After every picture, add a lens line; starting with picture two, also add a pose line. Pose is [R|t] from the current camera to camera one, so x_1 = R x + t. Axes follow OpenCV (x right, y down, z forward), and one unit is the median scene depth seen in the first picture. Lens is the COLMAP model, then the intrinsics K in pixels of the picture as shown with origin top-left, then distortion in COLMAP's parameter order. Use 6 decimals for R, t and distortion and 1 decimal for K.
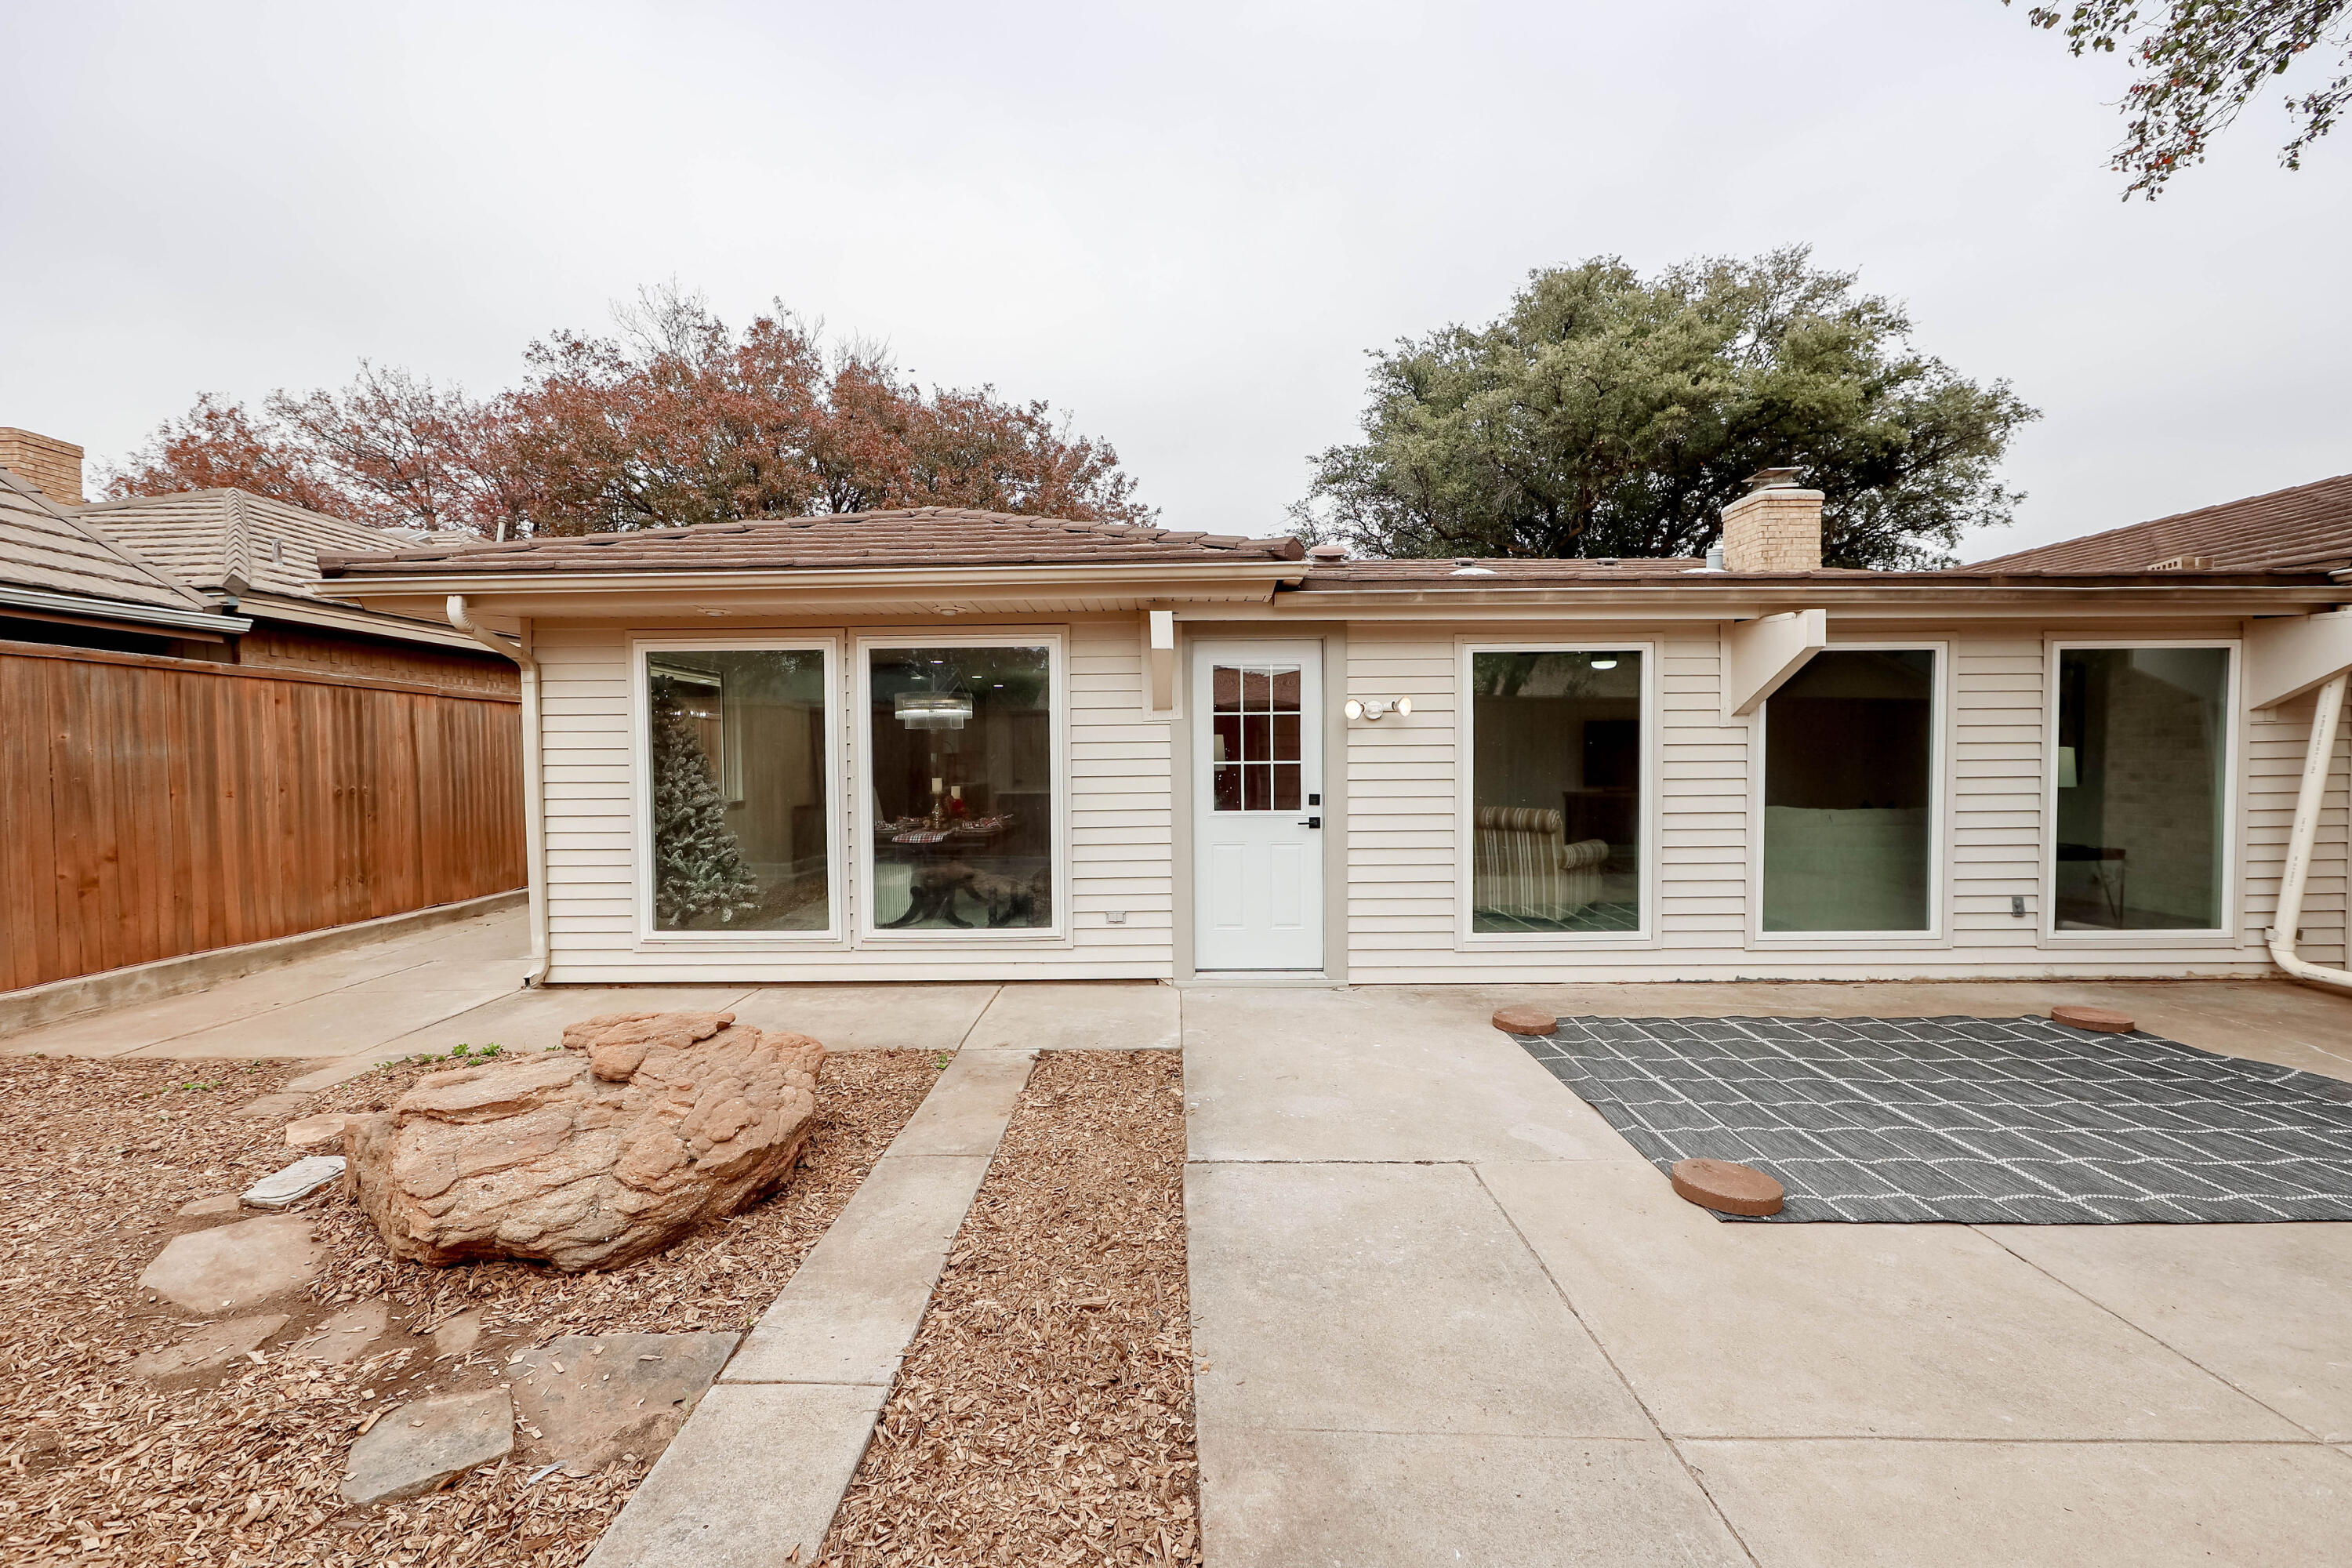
lens RADIAL K [[944.9, 0, 1160.9], [0, 944.9, 783.7], [0, 0, 1]] dist [-0.005667, 0.000533]
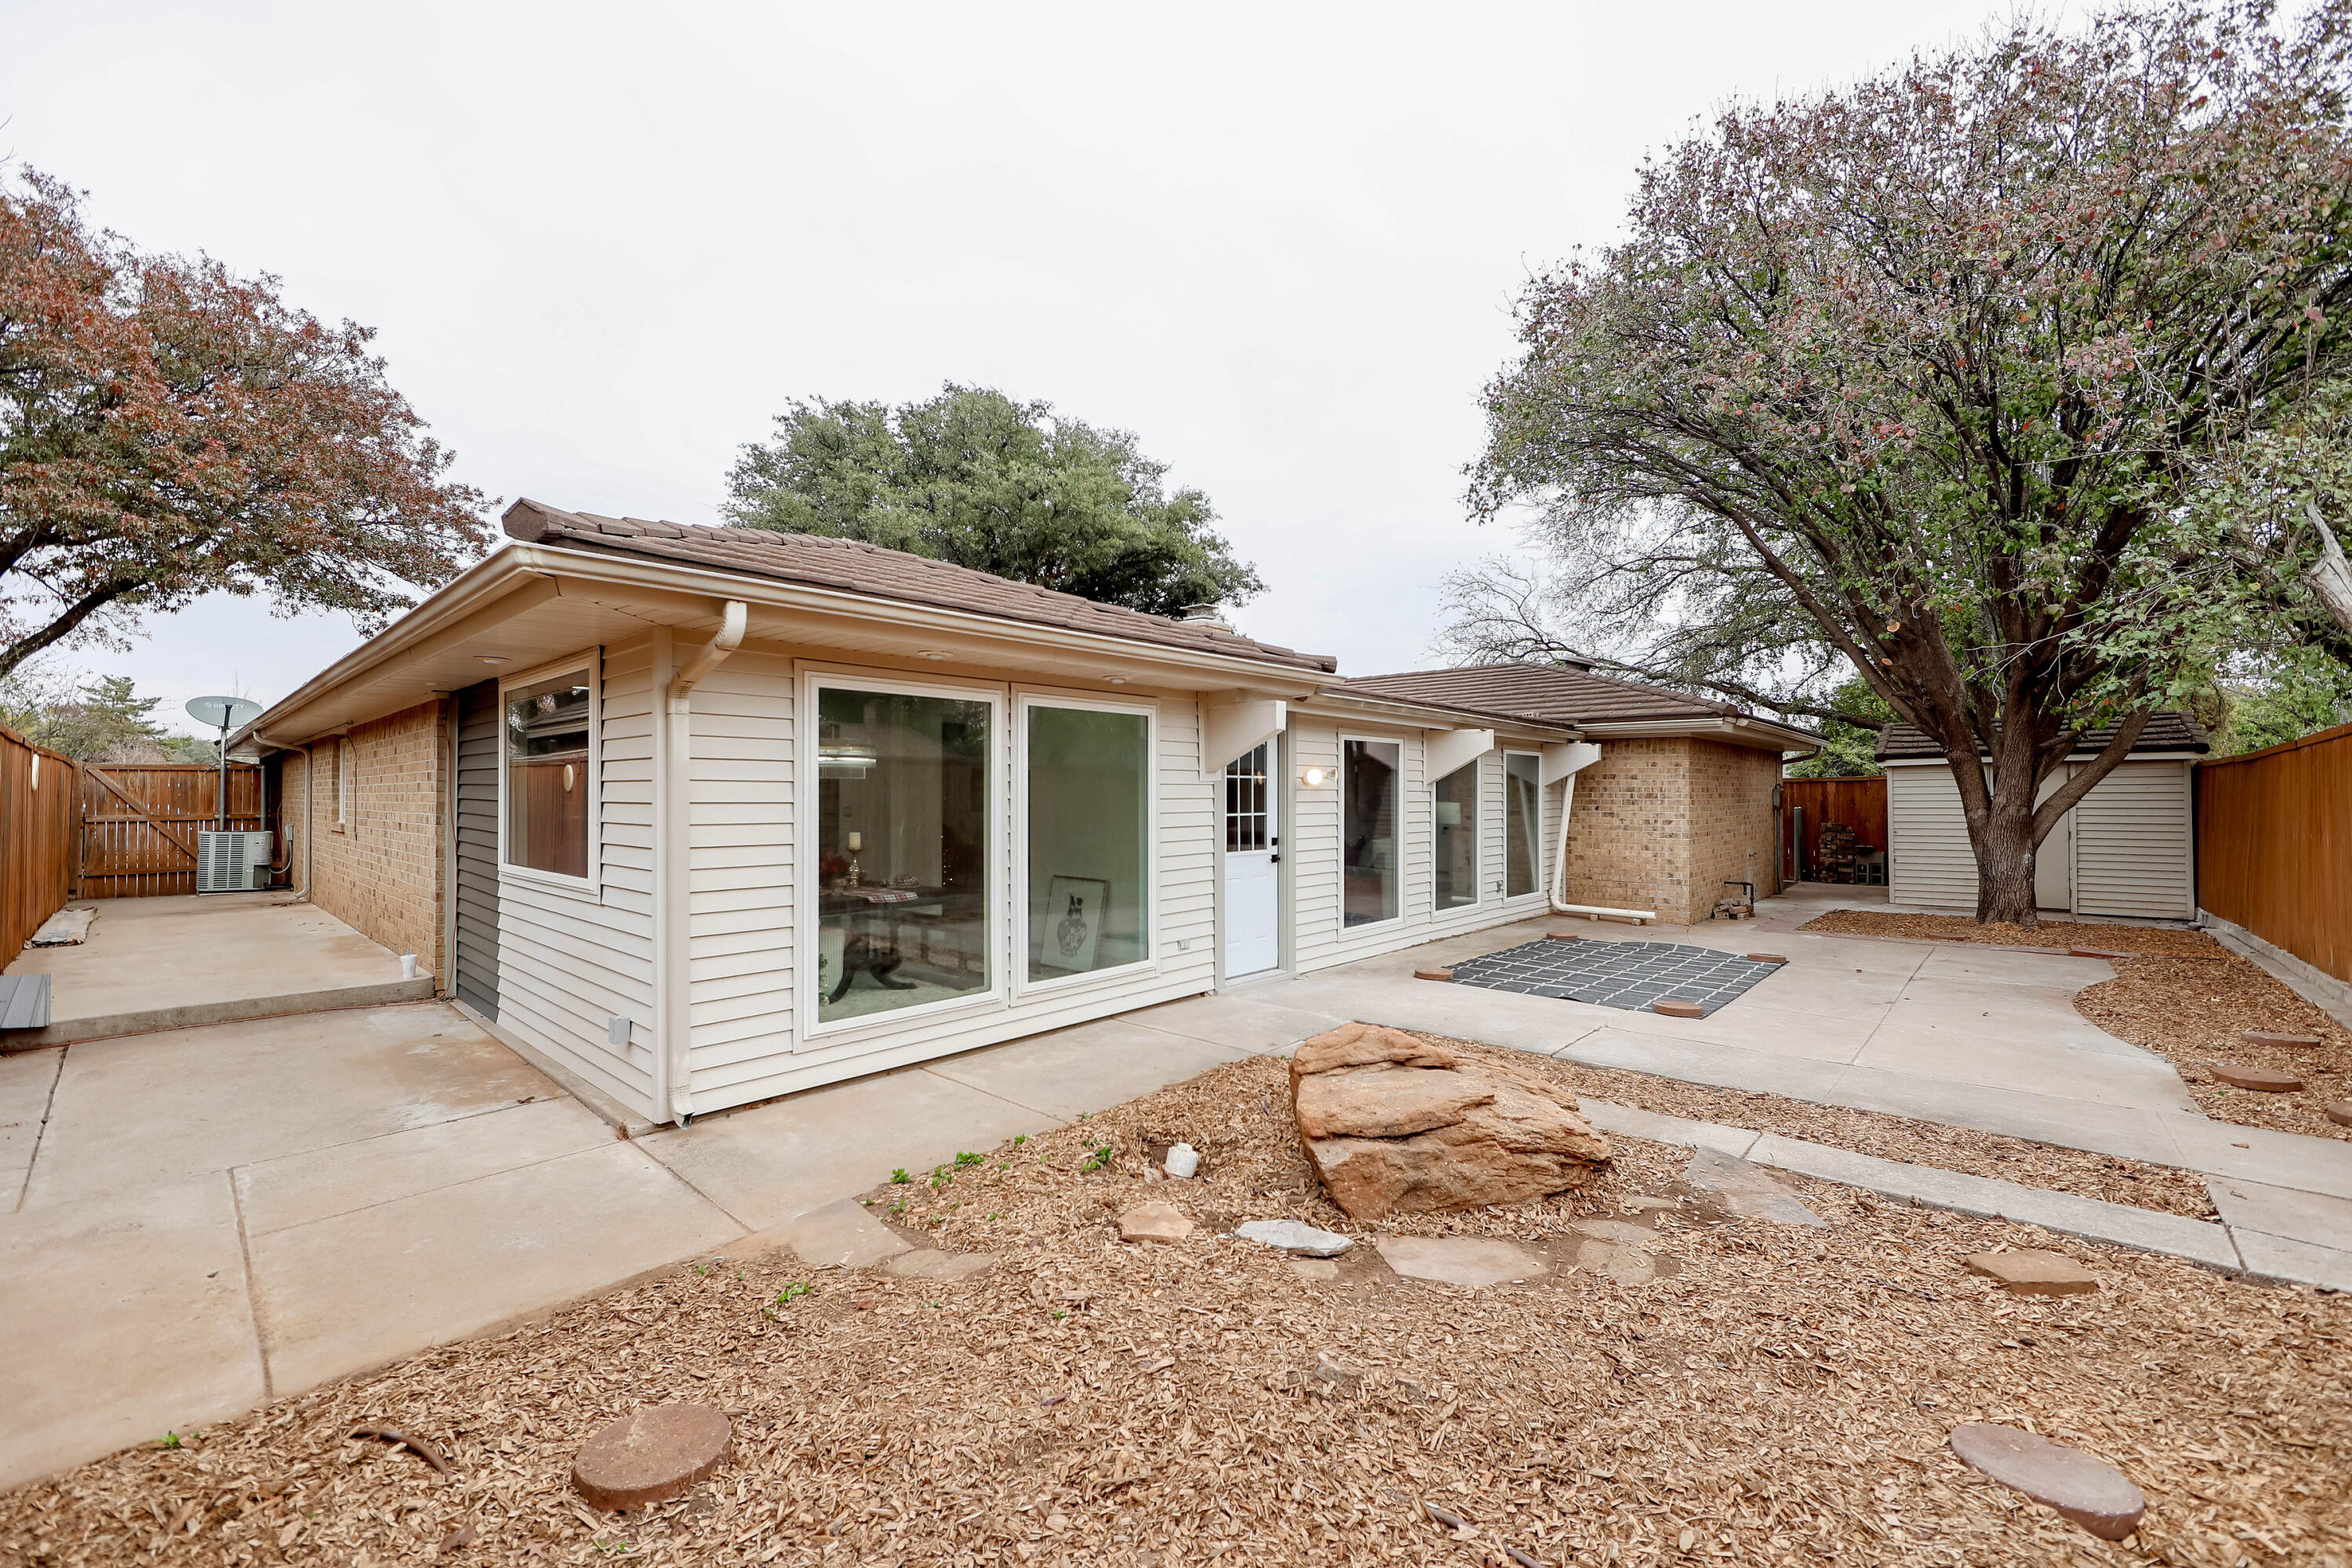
lens RADIAL K [[944.9, 0, 1160.9], [0, 944.9, 783.7], [0, 0, 1]] dist [-0.005667, 0.000533]
pose [[0.666146, 0.017060, 0.745626, -0.958433], [0.017434, 0.999109, -0.038436, -0.016667], [-0.745618, 0.038603, 0.665255, 0.219375]]
